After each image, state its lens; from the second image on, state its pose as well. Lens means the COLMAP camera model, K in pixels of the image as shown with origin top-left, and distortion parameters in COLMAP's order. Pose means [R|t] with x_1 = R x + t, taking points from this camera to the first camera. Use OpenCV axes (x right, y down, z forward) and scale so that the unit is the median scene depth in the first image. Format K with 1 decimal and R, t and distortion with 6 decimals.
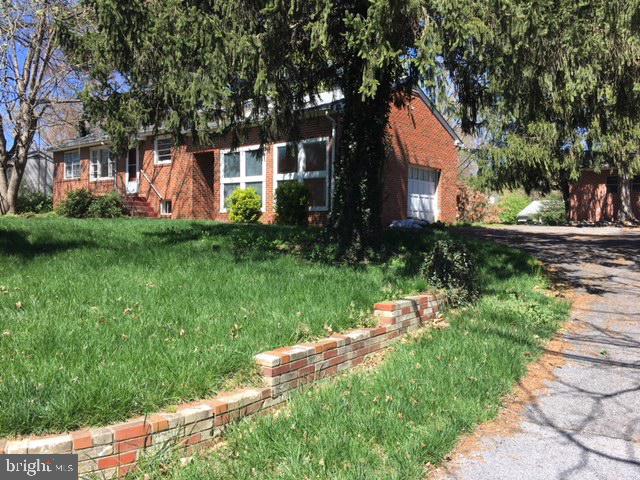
lens RADIAL K [[546.4, 0, 320.3], [0, 546.4, 240.6], [0, 0, 1]] dist [0.052636, 0.003381]
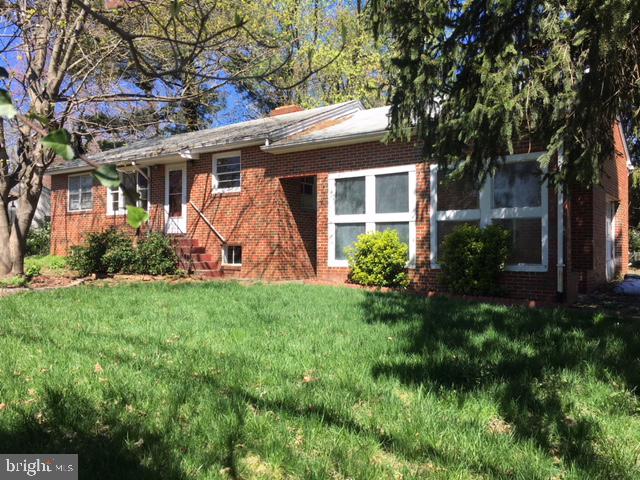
lens RADIAL K [[546.4, 0, 319.3], [0, 546.4, 240.9], [0, 0, 1]] dist [0.052636, 0.003381]
pose [[0.997653, -0.001413, 0.068452, -0.237148], [0.004287, 0.999114, -0.041868, -0.053966], [-0.068332, 0.042063, 0.996776, 0.330679]]
